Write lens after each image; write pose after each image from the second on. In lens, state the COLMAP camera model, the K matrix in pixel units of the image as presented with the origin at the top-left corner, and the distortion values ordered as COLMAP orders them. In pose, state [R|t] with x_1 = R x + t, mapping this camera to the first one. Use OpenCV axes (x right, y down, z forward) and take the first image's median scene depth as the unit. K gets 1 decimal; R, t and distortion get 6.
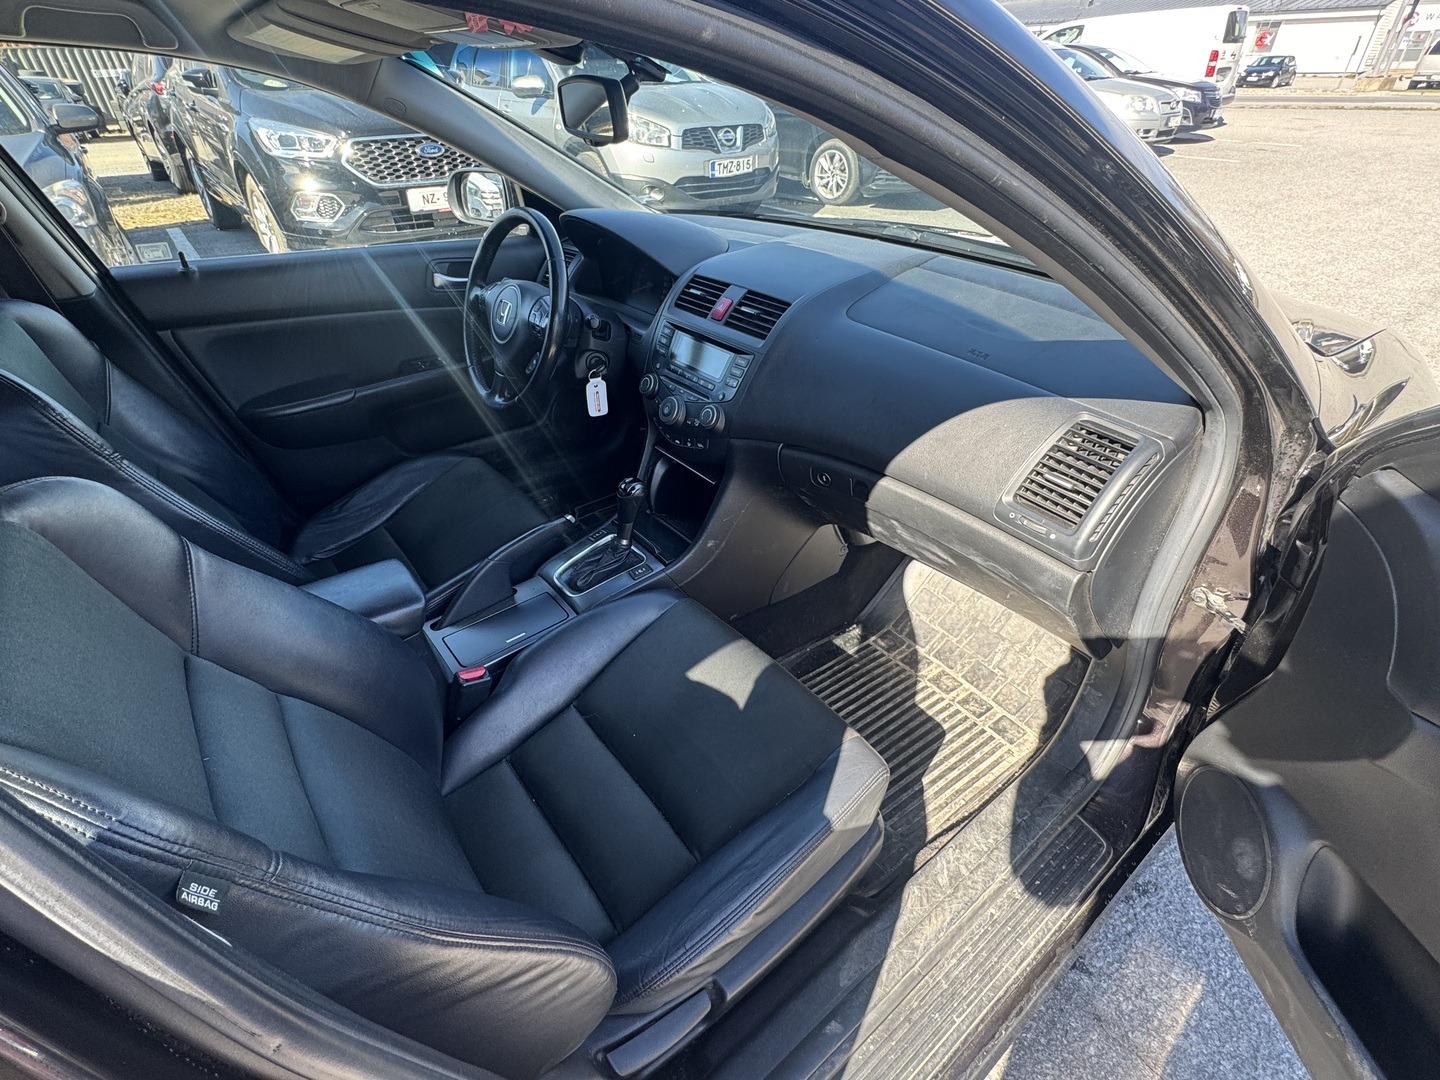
lens RADIAL K [[631.4, 0, 720.0], [0, 631.4, 540.0], [0, 0, 1]] dist [0.021317, -0.000399]
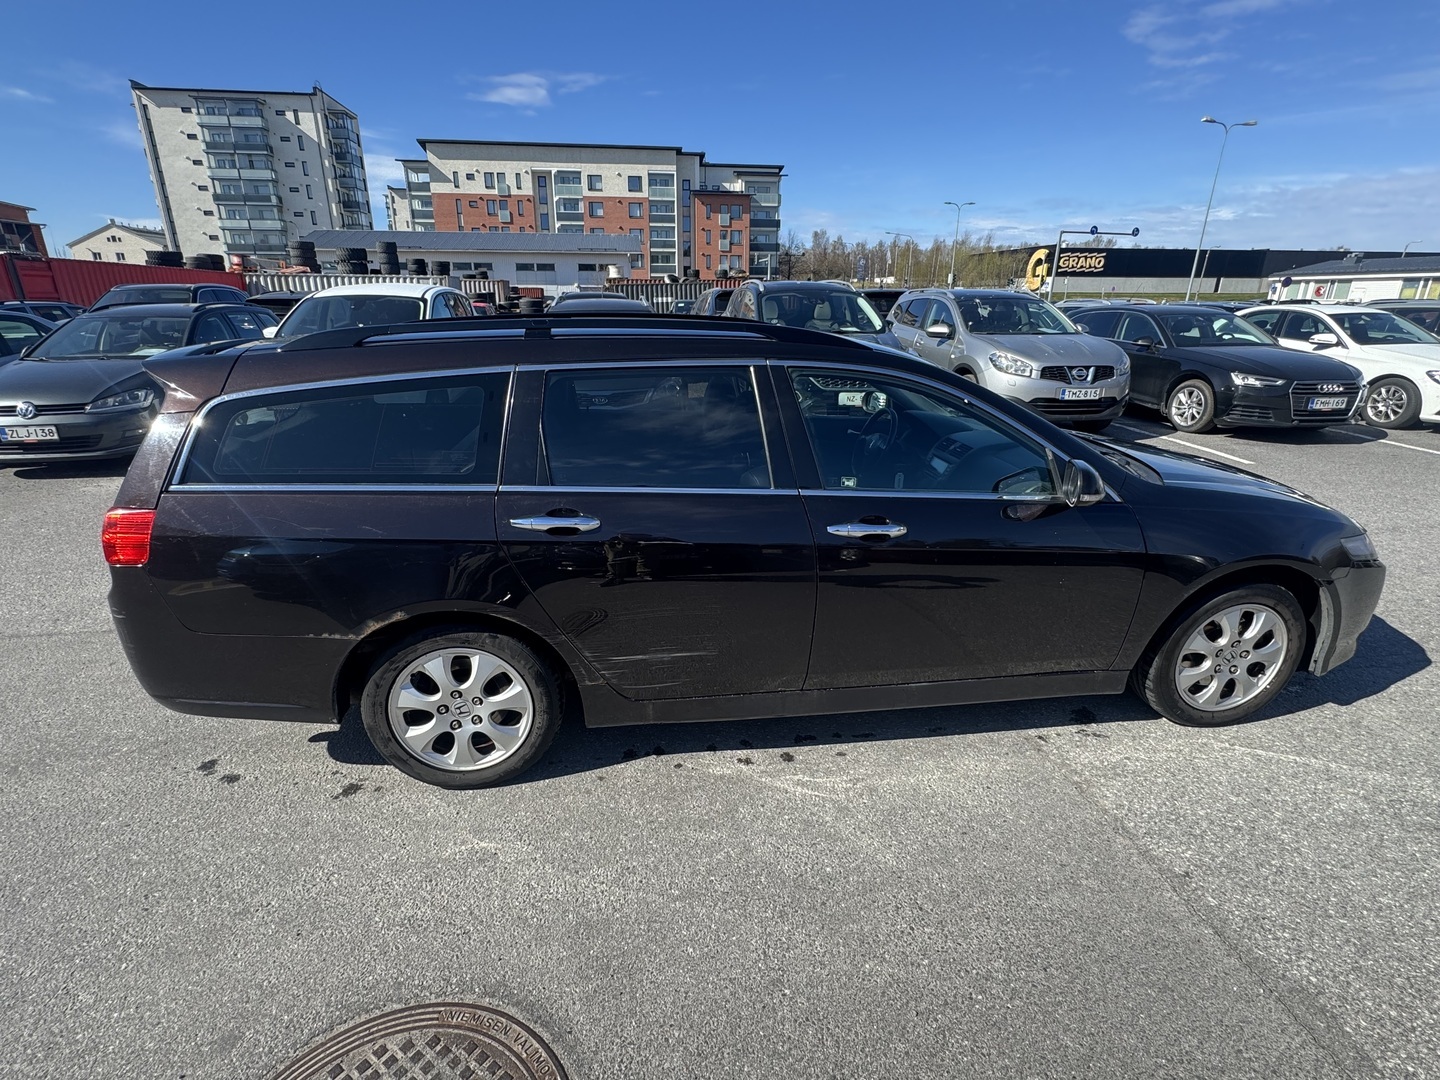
lens RADIAL K [[695.8, 0, 720.0], [0, 695.8, 540.0], [0, 0, 1]] dist [-0.000906, -0.001153]
pose [[0.851524, 0.189408, -0.488909, 0.139054], [-0.320507, 0.926005, -0.199477, 0.182902], [0.414949, 0.326558, 0.849222, -0.368913]]
